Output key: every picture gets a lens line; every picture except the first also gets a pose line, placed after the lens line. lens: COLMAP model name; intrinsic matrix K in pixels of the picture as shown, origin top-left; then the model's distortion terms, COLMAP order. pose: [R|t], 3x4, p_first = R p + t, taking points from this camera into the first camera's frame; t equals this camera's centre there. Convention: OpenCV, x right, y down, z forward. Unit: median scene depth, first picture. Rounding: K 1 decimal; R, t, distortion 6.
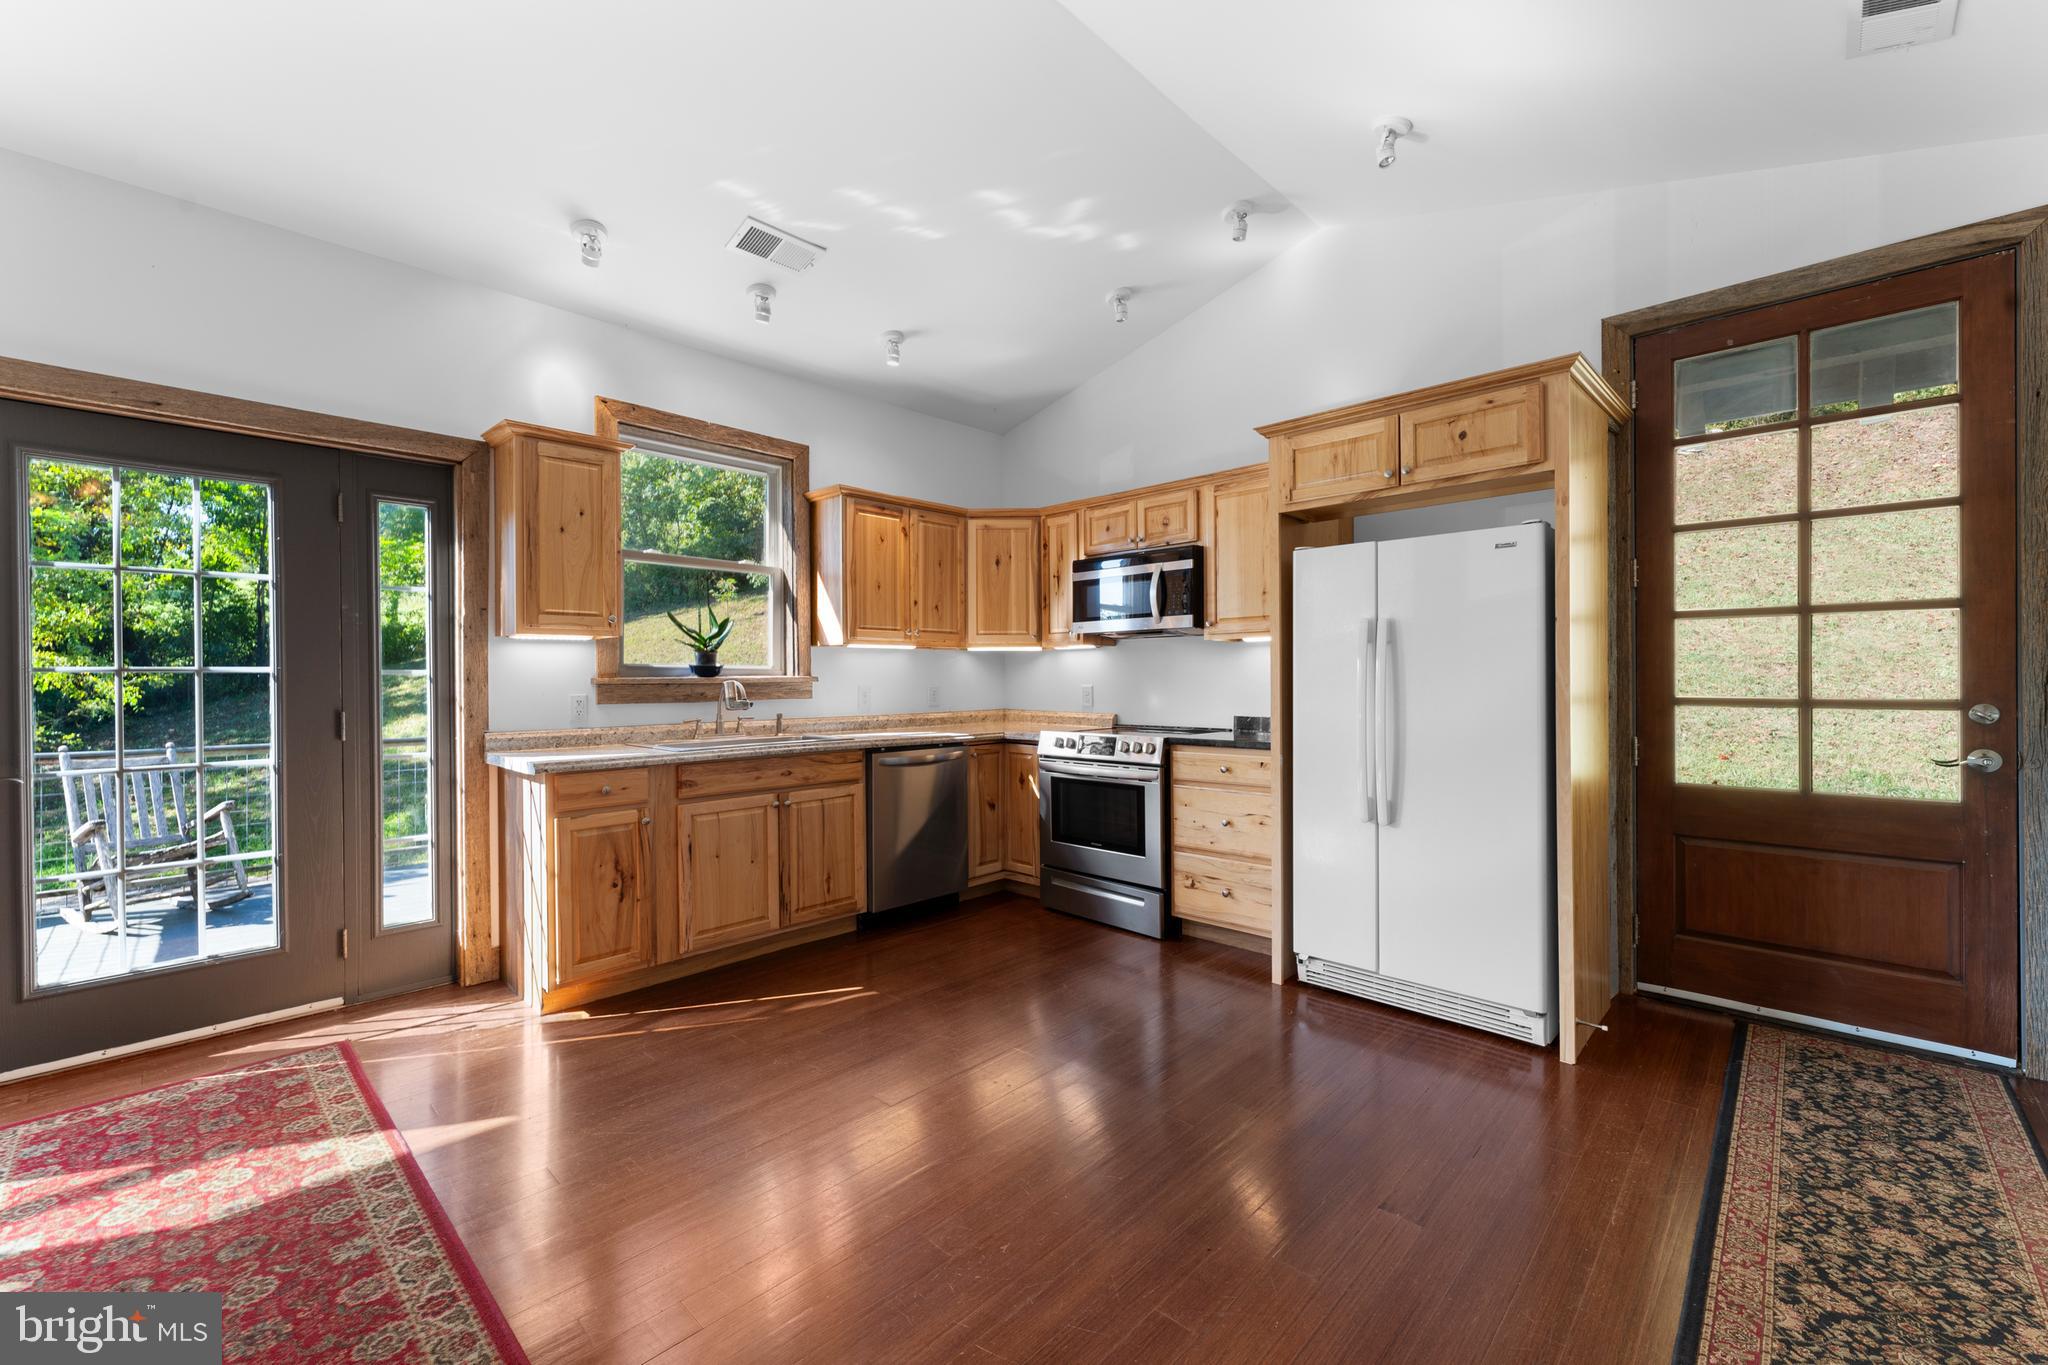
lens RADIAL K [[825.4, 0, 1014.8], [0, 825.4, 678.2], [0, 0, 1]] dist [0.003886, -0.001192]
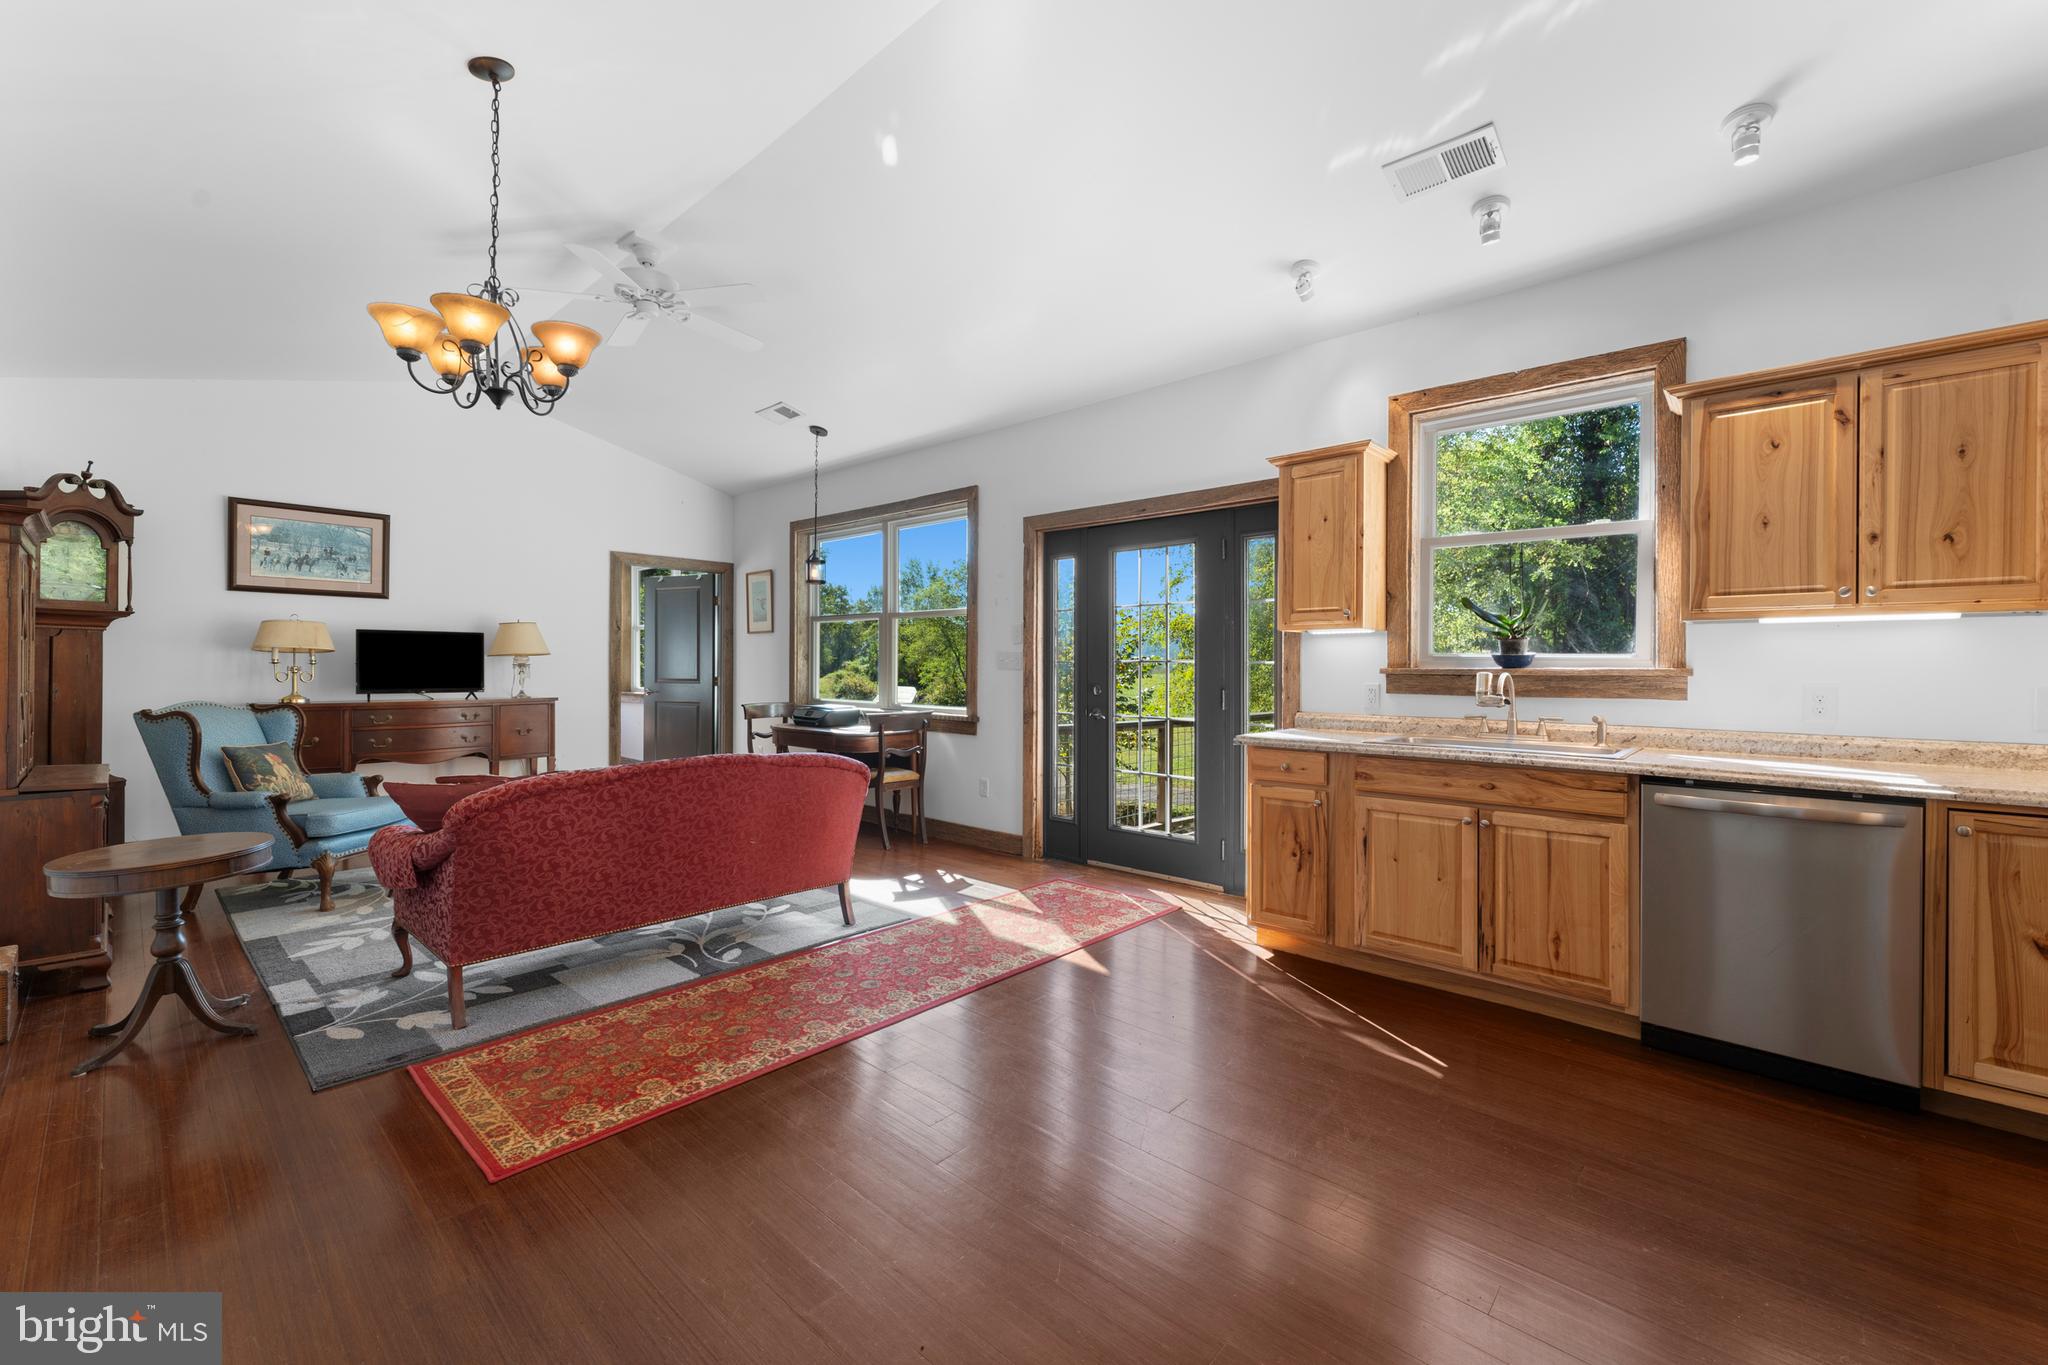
lens RADIAL K [[825.4, 0, 1026.4], [0, 825.4, 666.3], [0, 0, 1]] dist [0.003886, -0.001192]
pose [[0.029762, 0.003705, -0.999550, 0.566403], [-0.007885, 0.999963, 0.003471, -0.002874], [0.999526, 0.007778, 0.029790, 0.560202]]
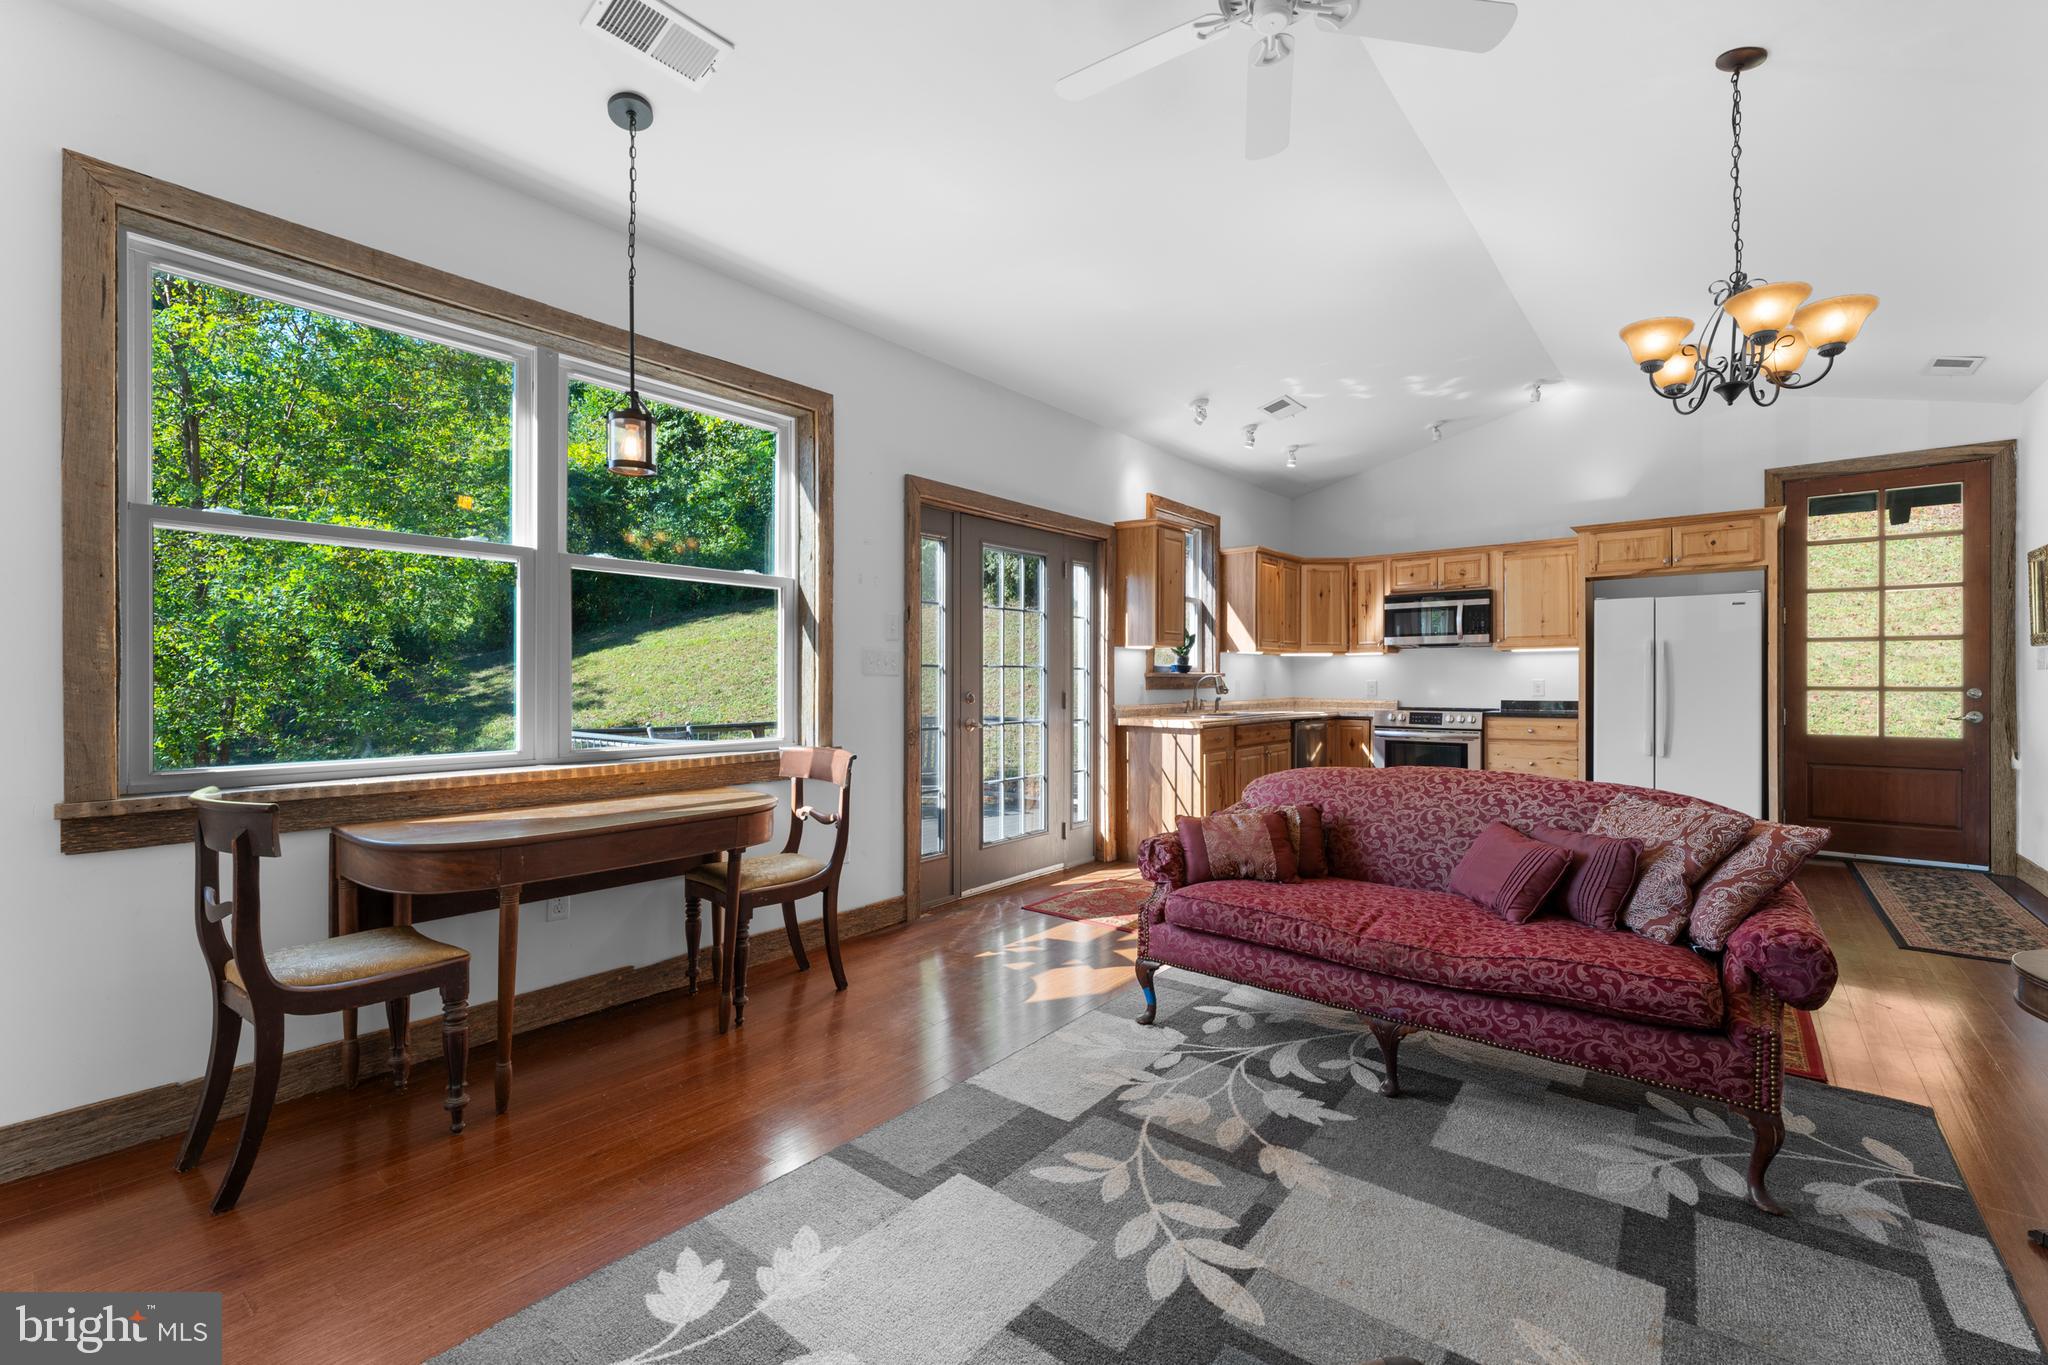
lens RADIAL K [[868.9, 0, 1013.0], [0, 868.9, 681.8], [0, 0, 1]] dist [-0.003447, 0.000978]
pose [[0.997187, 0.003969, 0.074853, -0.957263], [-0.004039, 0.999992, 0.000777, 0.017724], [-0.074849, -0.001077, 0.997194, -0.670002]]
